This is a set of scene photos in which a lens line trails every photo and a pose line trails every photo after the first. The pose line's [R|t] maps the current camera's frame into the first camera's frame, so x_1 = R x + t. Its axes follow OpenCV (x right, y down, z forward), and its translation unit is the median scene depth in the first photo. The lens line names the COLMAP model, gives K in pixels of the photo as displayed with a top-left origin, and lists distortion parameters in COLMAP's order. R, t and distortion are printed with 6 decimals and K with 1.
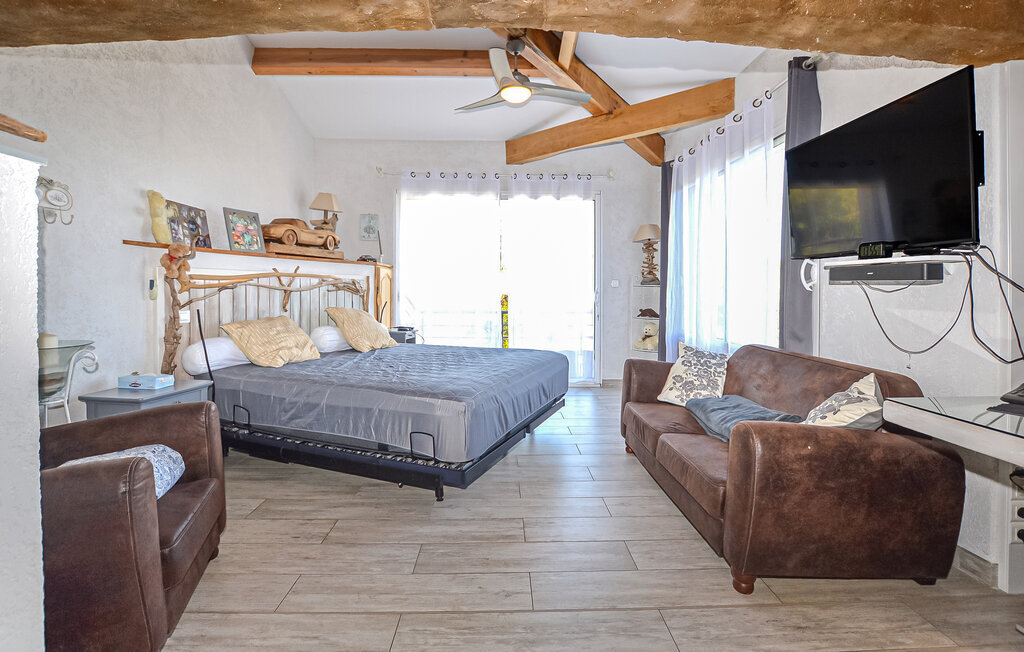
lens RADIAL K [[474.3, 0, 514.3], [0, 474.3, 286.0], [0, 0, 1]] dist [-0.026163, 0.002608]
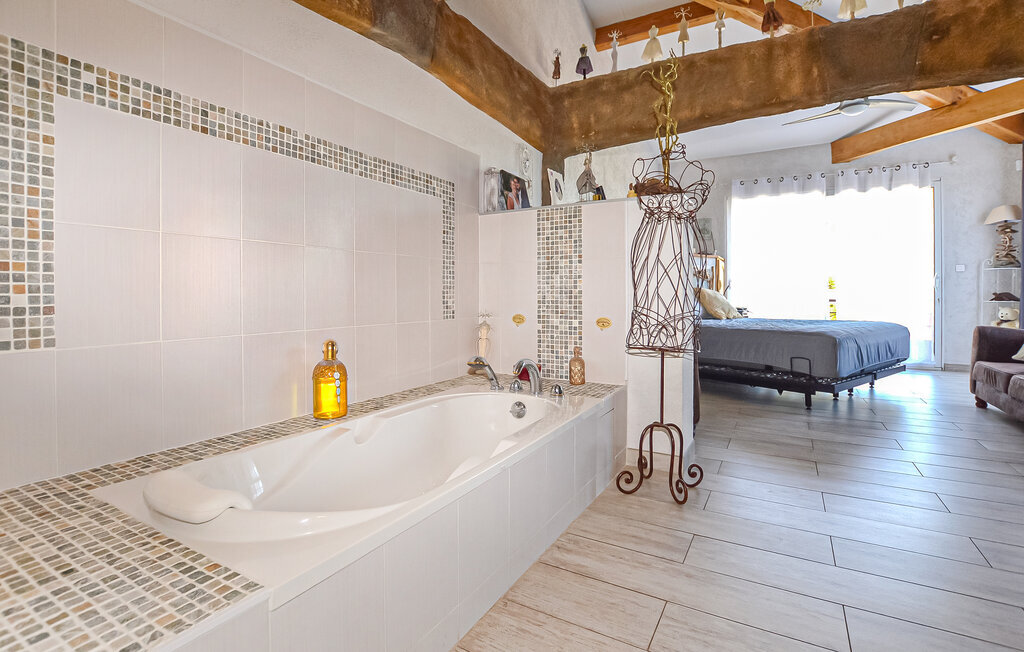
lens RADIAL K [[474.3, 0, 523.2], [0, 474.3, 294.9], [0, 0, 1]] dist [-0.026163, 0.002608]
pose [[0.858712, -0.005438, -0.512429, -0.099032], [0.008181, 0.999962, 0.003097, 0.051939], [0.512393, -0.006851, 0.858724, -0.399101]]
